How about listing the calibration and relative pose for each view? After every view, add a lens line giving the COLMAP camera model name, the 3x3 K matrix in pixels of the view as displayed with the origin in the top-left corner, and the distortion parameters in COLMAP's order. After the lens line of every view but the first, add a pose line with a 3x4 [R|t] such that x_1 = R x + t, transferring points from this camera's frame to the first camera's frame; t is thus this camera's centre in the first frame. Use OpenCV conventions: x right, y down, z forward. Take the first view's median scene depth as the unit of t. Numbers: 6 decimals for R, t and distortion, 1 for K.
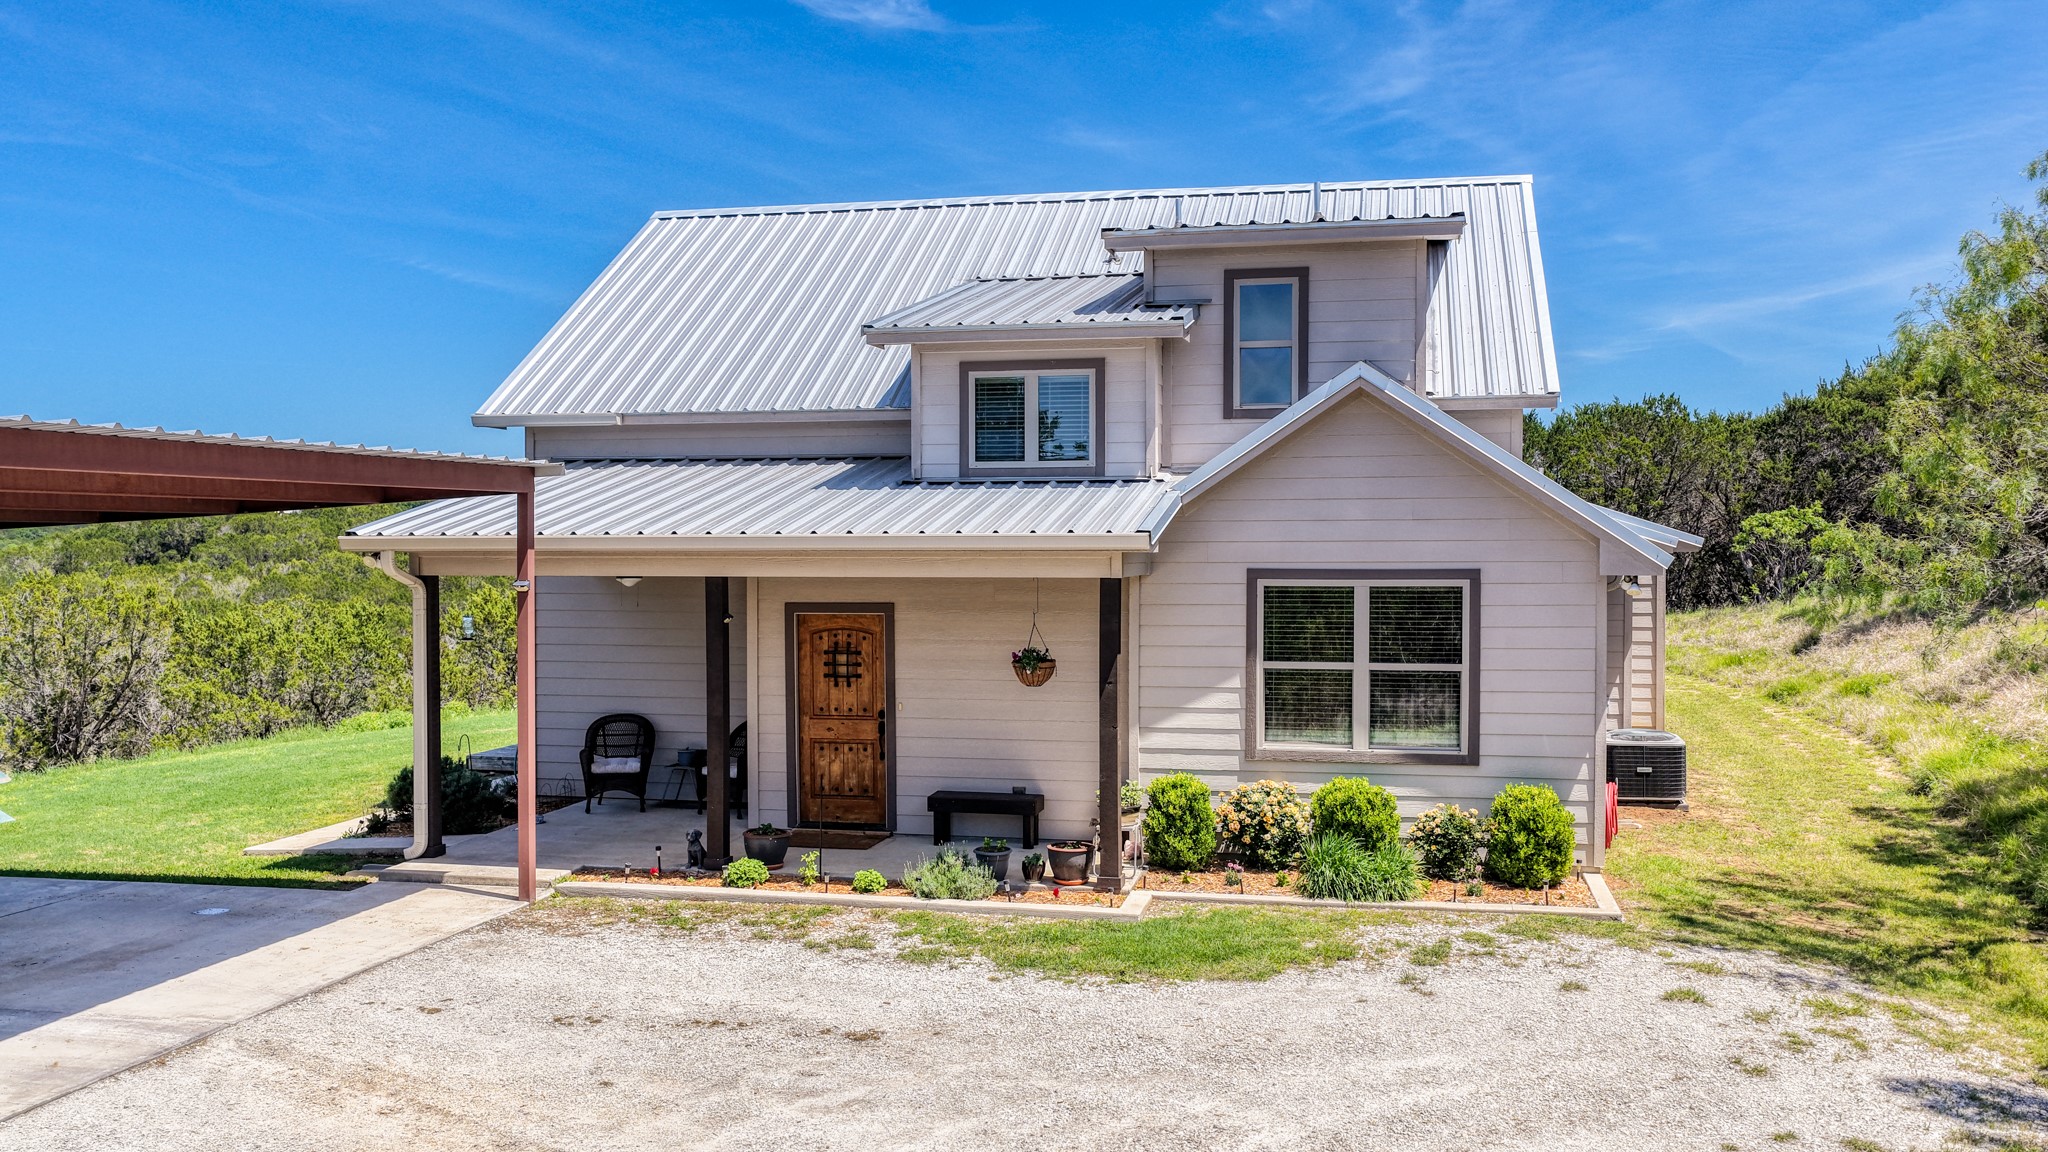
lens RADIAL K [[1695.5, 0, 1024.0], [0, 1695.5, 576.0], [0, 0, 1]] dist [-0.006288, 0.018418]
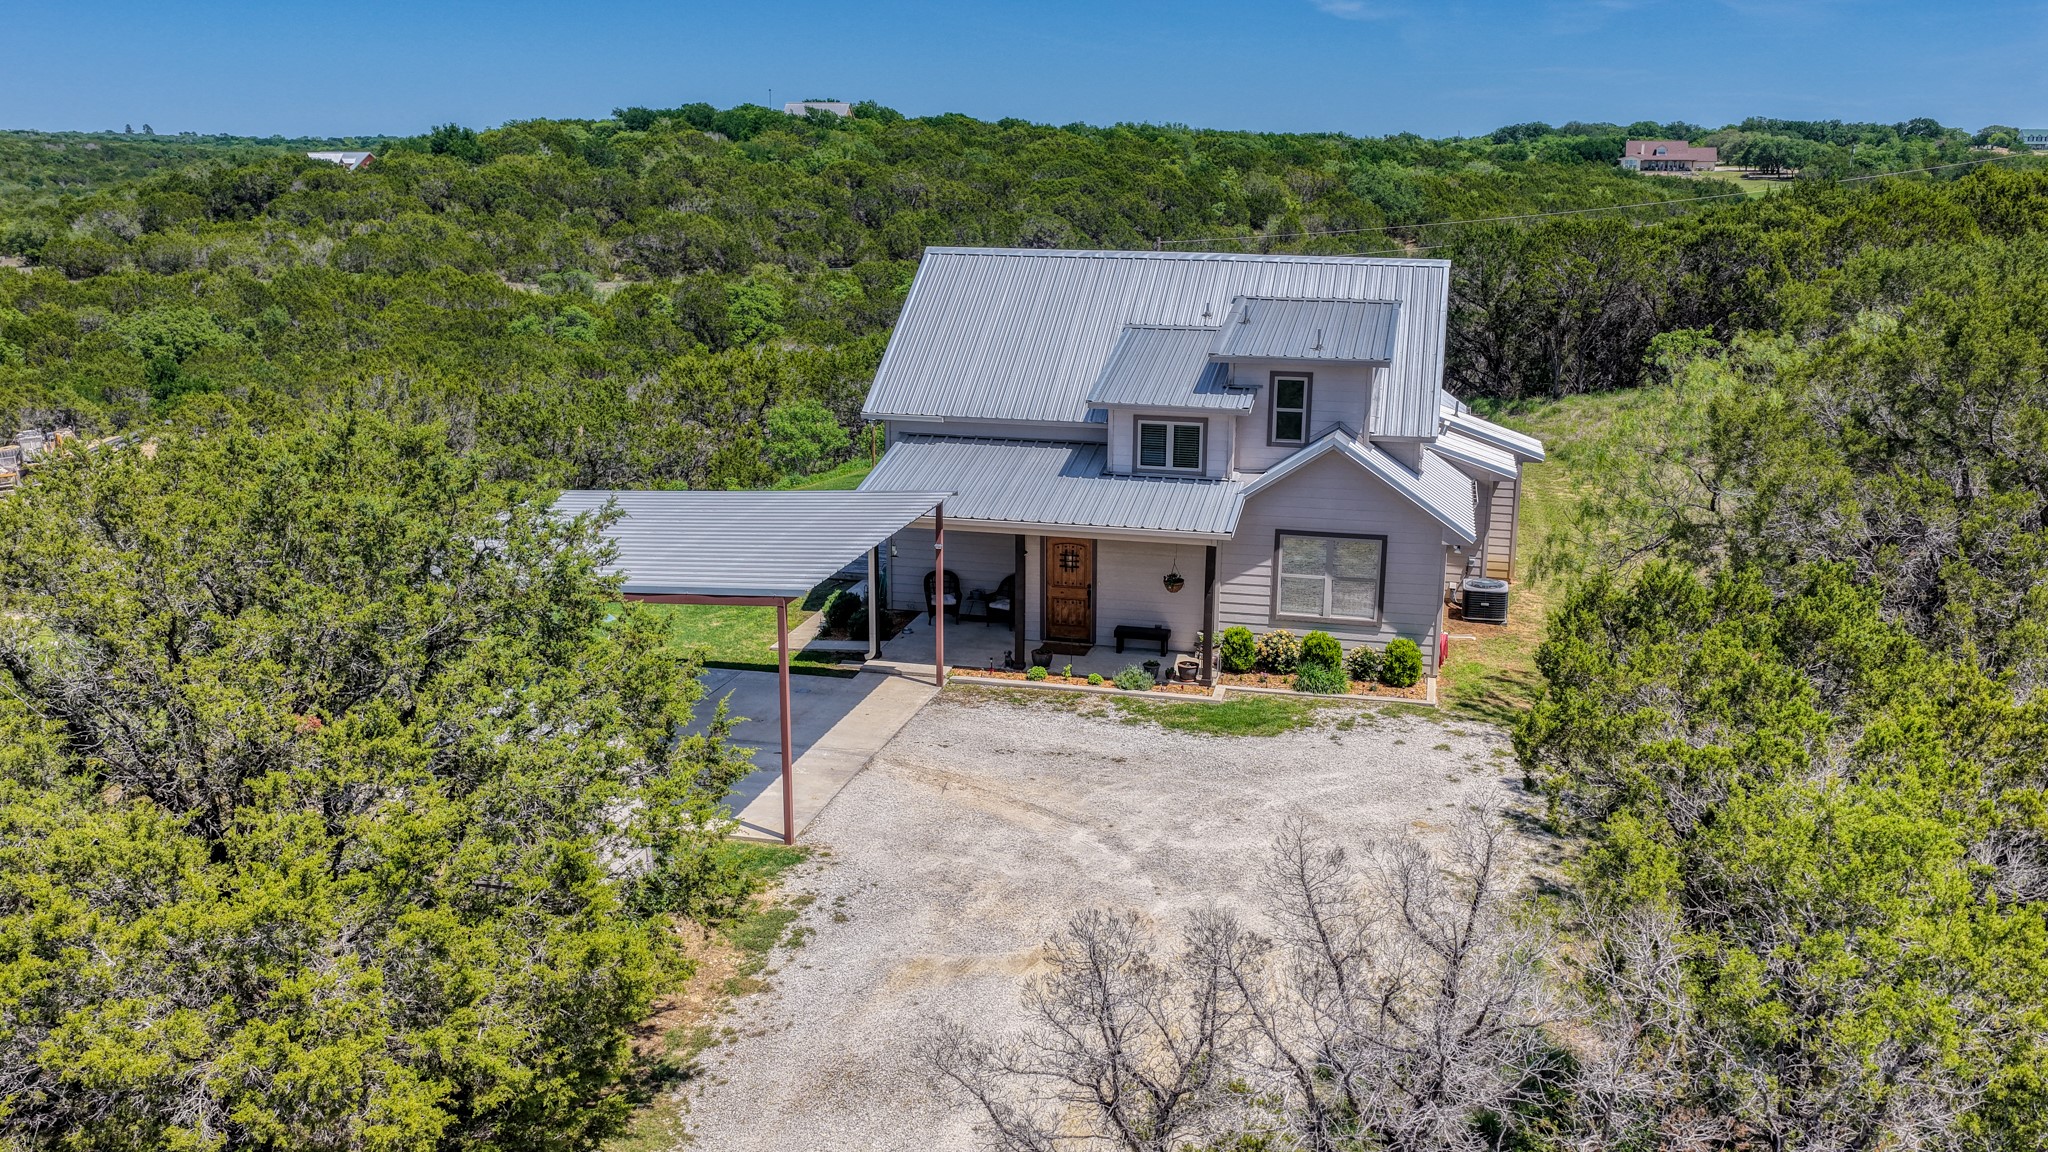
lens RADIAL K [[1695.5, 0, 1024.0], [0, 1695.5, 576.0], [0, 0, 1]] dist [-0.006288, 0.018418]
pose [[0.999823, 0.013104, -0.013530, -0.149824], [-0.009864, 0.976215, 0.216579, -0.404983], [0.016047, -0.216407, 0.976171, -1.058873]]
